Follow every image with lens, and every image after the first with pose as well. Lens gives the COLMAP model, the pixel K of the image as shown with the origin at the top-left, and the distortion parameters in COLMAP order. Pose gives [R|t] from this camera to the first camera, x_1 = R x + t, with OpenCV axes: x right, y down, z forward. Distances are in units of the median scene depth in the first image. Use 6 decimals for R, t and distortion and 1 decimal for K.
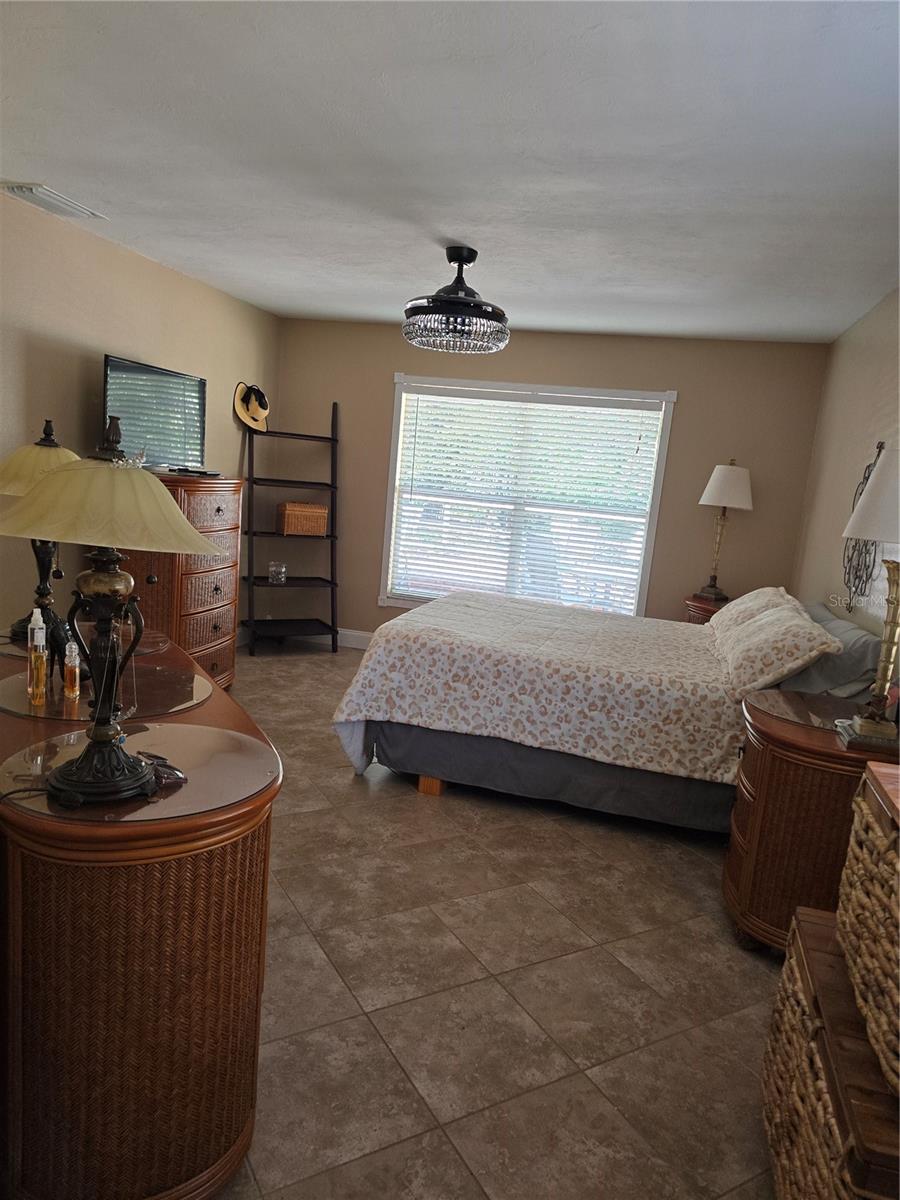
lens RADIAL K [[823.2, 0, 450.0], [0, 823.2, 600.0], [0, 0, 1]] dist [0.057241, -0.000790]
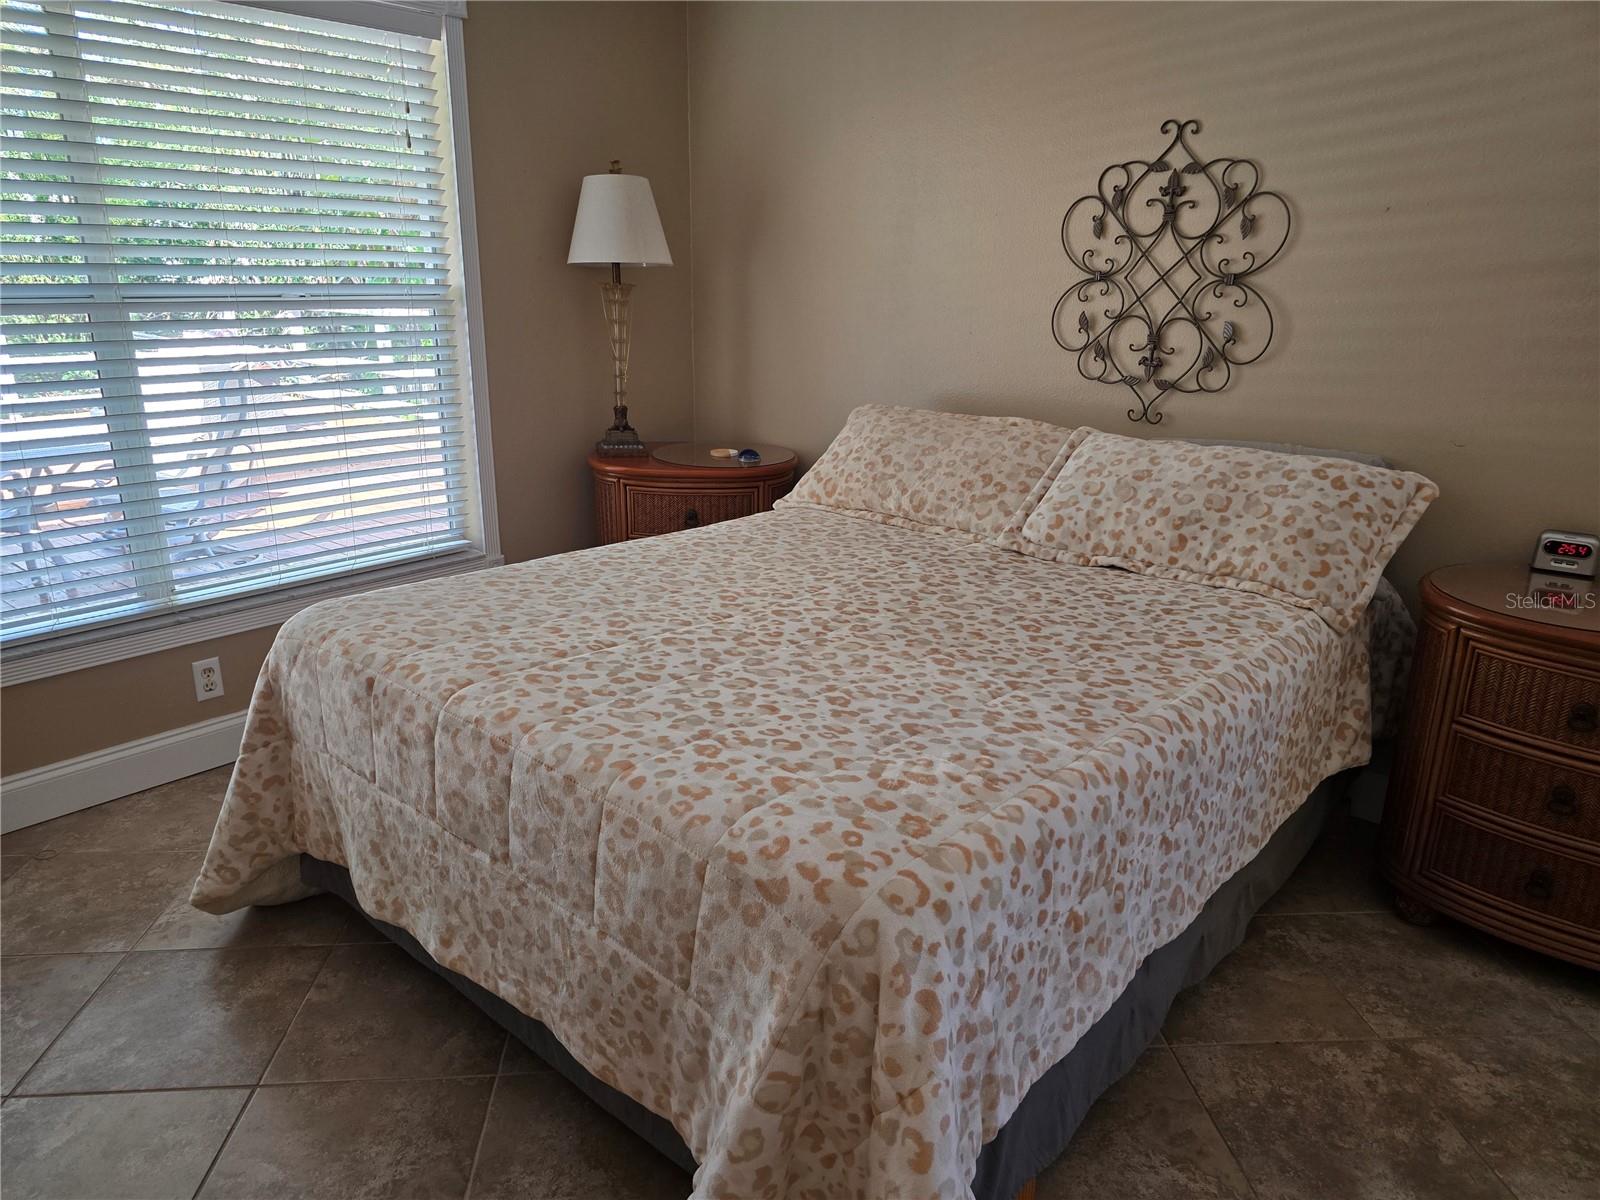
lens RADIAL K [[1097.6, 0, 800.0], [0, 1097.6, 600.0], [0, 0, 1]] dist [0.057241, -0.000790]
pose [[0.409953, -0.352104, 0.841404, -0.251997], [0.167056, 0.935865, 0.310240, -0.112983], [-0.896678, 0.013378, 0.442482, 0.626926]]
